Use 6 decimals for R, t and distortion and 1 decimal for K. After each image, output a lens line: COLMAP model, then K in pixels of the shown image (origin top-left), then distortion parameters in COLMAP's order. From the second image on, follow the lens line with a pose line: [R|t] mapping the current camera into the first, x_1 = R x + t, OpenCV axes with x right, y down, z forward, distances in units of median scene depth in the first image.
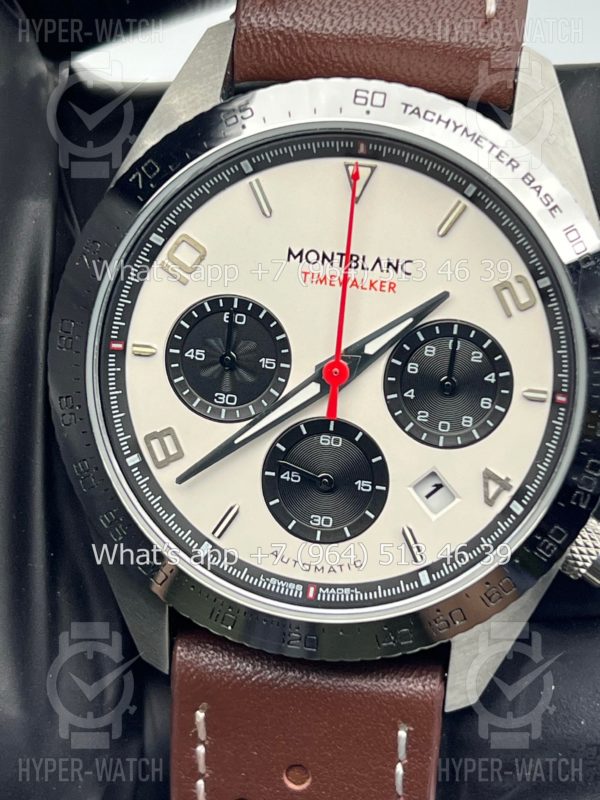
lens RADIAL K [[1778.6, 0, 303.1], [0, 1778.6, 399.9], [0, 0, 1]] dist [0.185985, 0.000000]
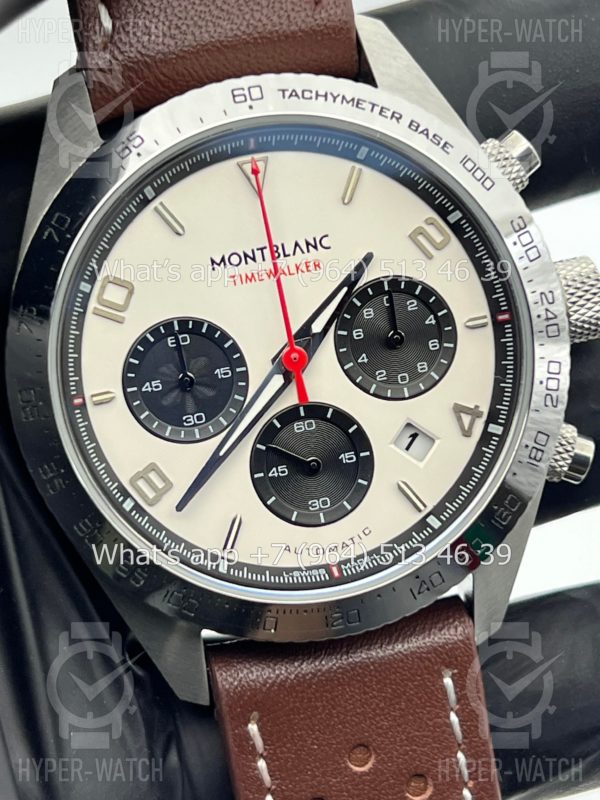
lens RADIAL K [[1778.6, 0, 289.2], [0, 1778.6, 414.2], [0, 0, 1]] dist [0.185985, 0.000000]
pose [[0.927706, -0.304073, 0.216565, -0.214363], [0.314668, 0.949077, -0.015377, 0.029758], [-0.200861, 0.082412, 0.976147, -0.000125]]
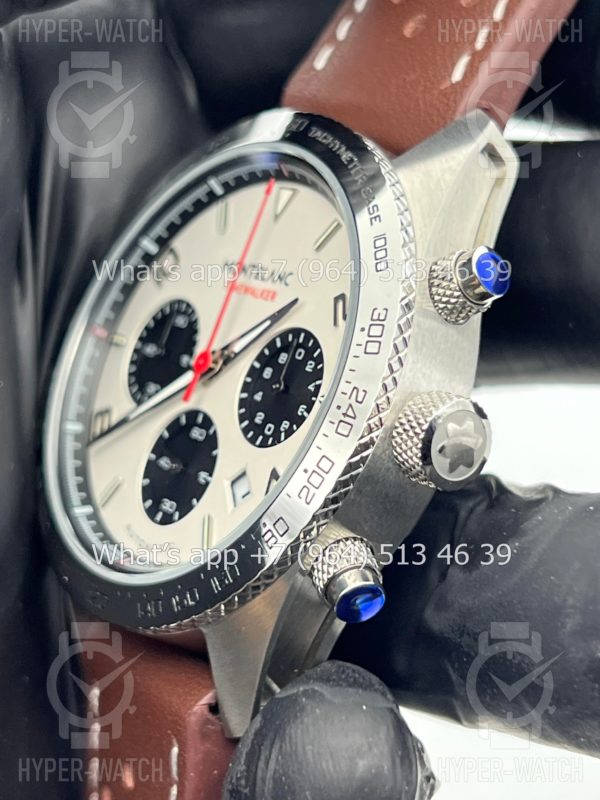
lens RADIAL K [[1778.6, 0, 300.9], [0, 1778.6, 397.9], [0, 0, 1]] dist [0.185985, 0.000000]
pose [[0.701778, 0.109115, -0.703990, 0.802187], [-0.349998, 0.913524, -0.207306, 0.202266], [0.620491, 0.391878, 0.679281, 0.317818]]
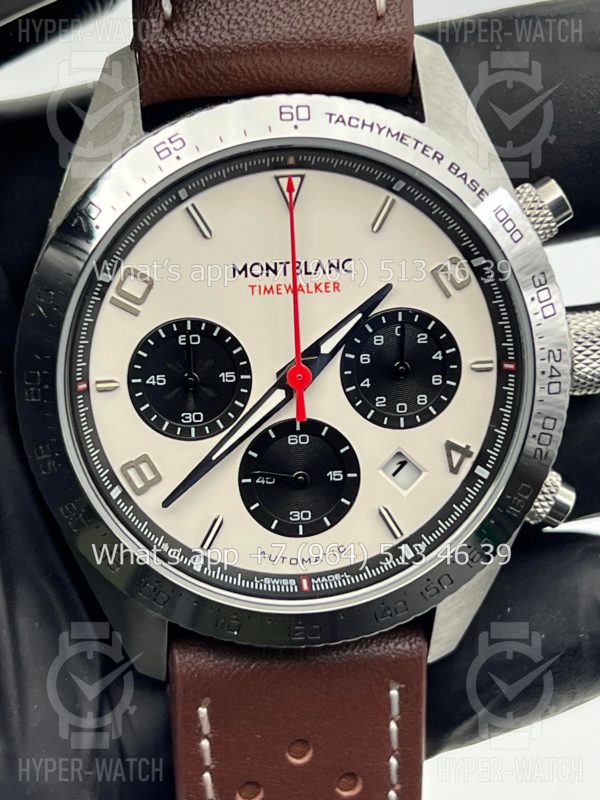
lens RADIAL K [[1778.6, 0, 292.3], [0, 1778.6, 398.7], [0, 0, 1]] dist [0.185985, 0.000000]
pose [[0.965296, -0.174758, 0.194069, -0.188225], [0.158189, 0.982539, 0.097942, -0.104546], [-0.207797, -0.063844, 0.976086, -0.019531]]
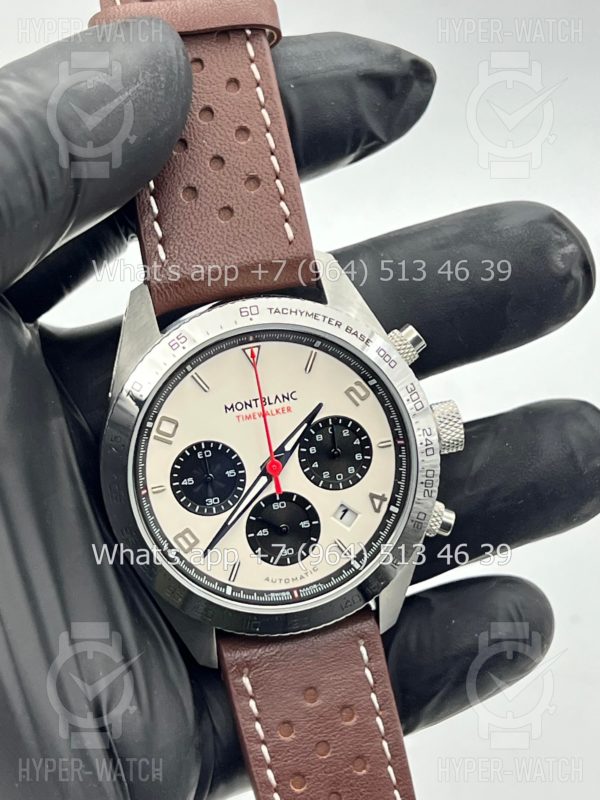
lens RADIAL K [[1778.6, 0, 293.8], [0, 1778.6, 400.6], [0, 0, 1]] dist [0.185985, 0.000000]
pose [[0.928181, -0.302103, 0.217286, -0.312335], [0.294858, 0.953271, 0.065831, -0.181187], [-0.227020, 0.002965, 0.973885, -0.660730]]
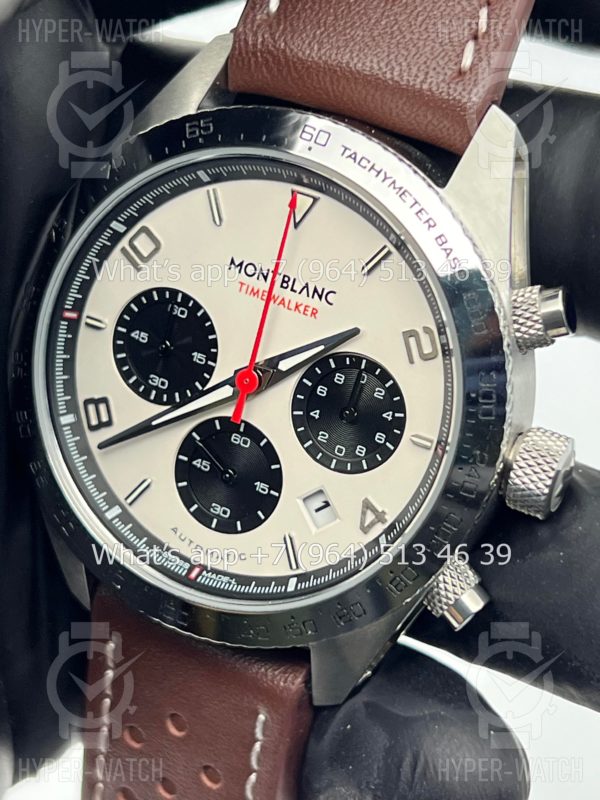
lens RADIAL K [[1778.6, 0, 292.6], [0, 1778.6, 402.0], [0, 0, 1]] dist [0.185985, 0.000000]
pose [[0.947811, 0.207876, -0.241750, 0.302830], [-0.184714, 0.976032, 0.115076, -0.130165], [0.259877, -0.064416, 0.963491, -0.026142]]
